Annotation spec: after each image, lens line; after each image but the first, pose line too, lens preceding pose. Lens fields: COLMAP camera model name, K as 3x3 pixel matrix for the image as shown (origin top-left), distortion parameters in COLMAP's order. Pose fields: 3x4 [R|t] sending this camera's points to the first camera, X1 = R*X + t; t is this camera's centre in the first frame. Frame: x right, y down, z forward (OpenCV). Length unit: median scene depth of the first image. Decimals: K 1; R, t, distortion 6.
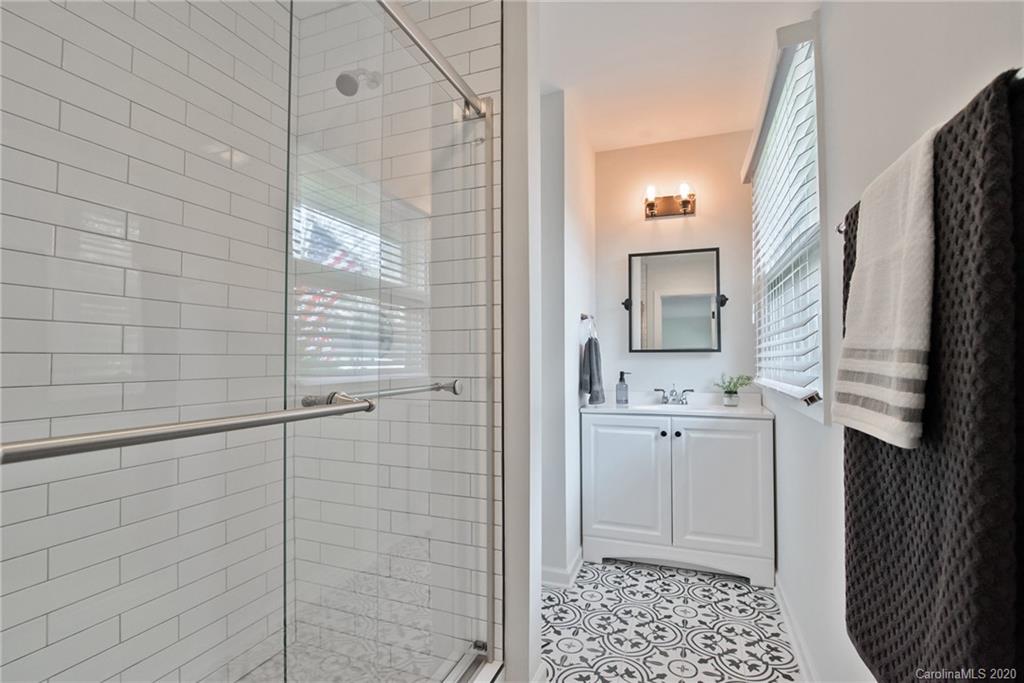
lens RADIAL K [[483.2, 0, 513.0], [0, 483.2, 346.2], [0, 0, 1]] dist [-0.023076, 0.000416]
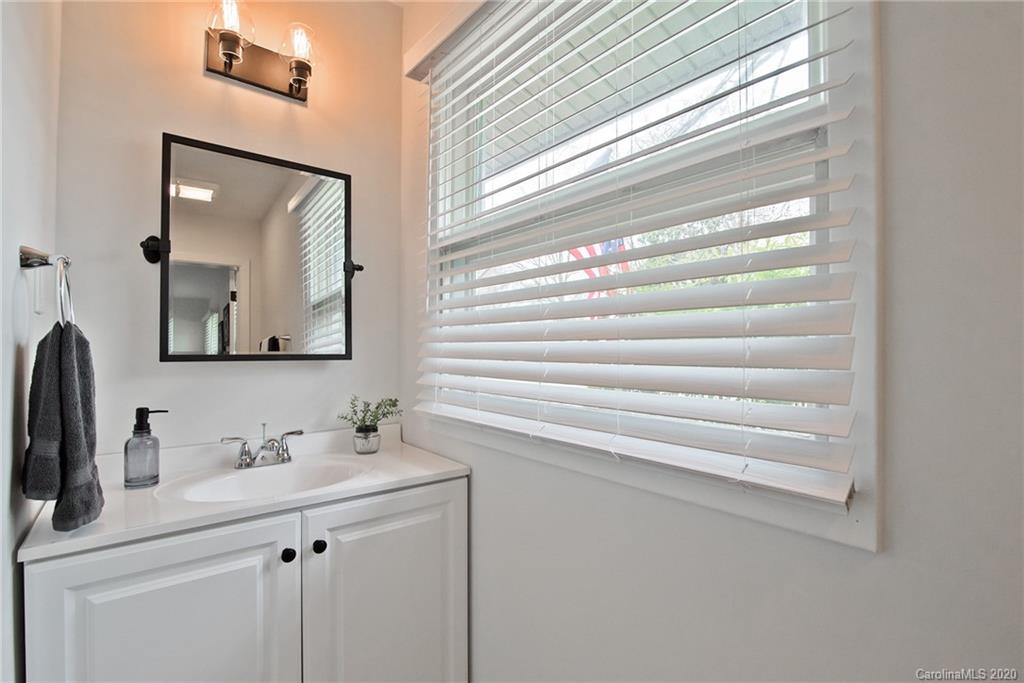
lens RADIAL K [[483.2, 0, 513.0], [0, 483.2, 346.2], [0, 0, 1]] dist [-0.023076, 0.000416]
pose [[0.514460, 0.009365, 0.857463, 0.041864], [-0.029628, 0.999537, 0.006860, -0.013614], [-0.857003, -0.028934, 0.514499, 0.553967]]
